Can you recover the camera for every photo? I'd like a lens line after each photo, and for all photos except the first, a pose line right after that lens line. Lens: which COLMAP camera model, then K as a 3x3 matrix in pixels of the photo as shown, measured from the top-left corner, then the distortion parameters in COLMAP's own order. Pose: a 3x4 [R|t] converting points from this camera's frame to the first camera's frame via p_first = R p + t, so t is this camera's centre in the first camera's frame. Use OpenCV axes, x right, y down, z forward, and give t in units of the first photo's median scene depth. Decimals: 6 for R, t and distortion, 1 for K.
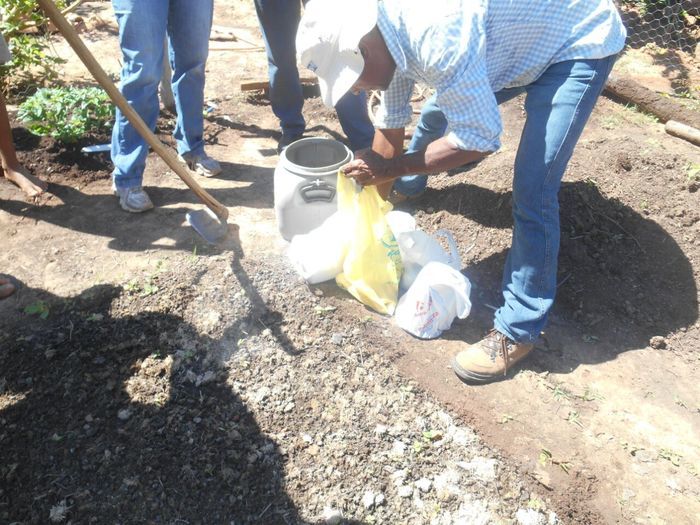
lens RADIAL K [[532.1, 0, 338.4], [0, 532.1, 273.1], [0, 0, 1]] dist [-0.040445, 0.006678]
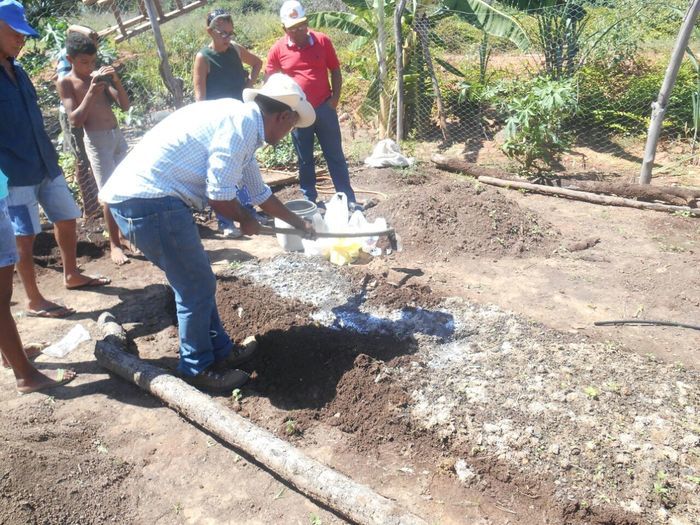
lens RADIAL K [[540.5, 0, 337.7], [0, 540.5, 265.5], [0, 0, 1]] dist [-0.039425, 0.010229]
pose [[0.974808, -0.149166, 0.165826, -0.271865], [0.184480, 0.957076, -0.223546, 0.488978], [-0.125362, 0.248506, 0.960484, -0.940352]]
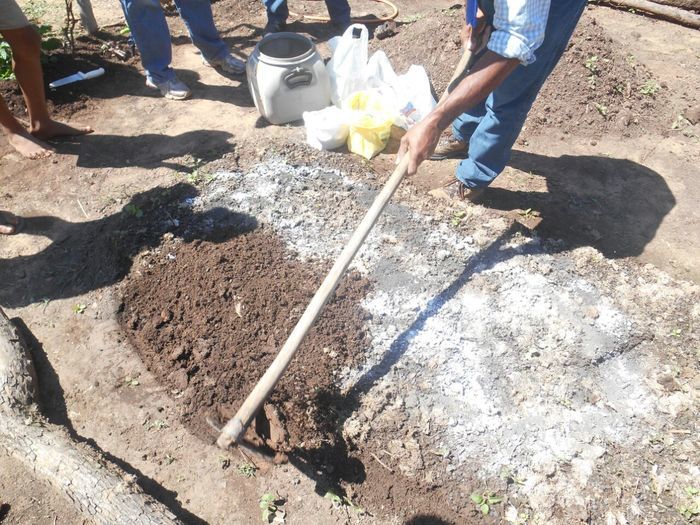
lens RADIAL K [[540.5, 0, 337.7], [0, 540.5, 265.5], [0, 0, 1]] dist [-0.039425, 0.010229]
pose [[0.944493, -0.253527, 0.208940, -0.319418], [0.214871, 0.957805, 0.190893, 0.043956], [-0.248521, -0.135402, 0.959116, -0.265387]]
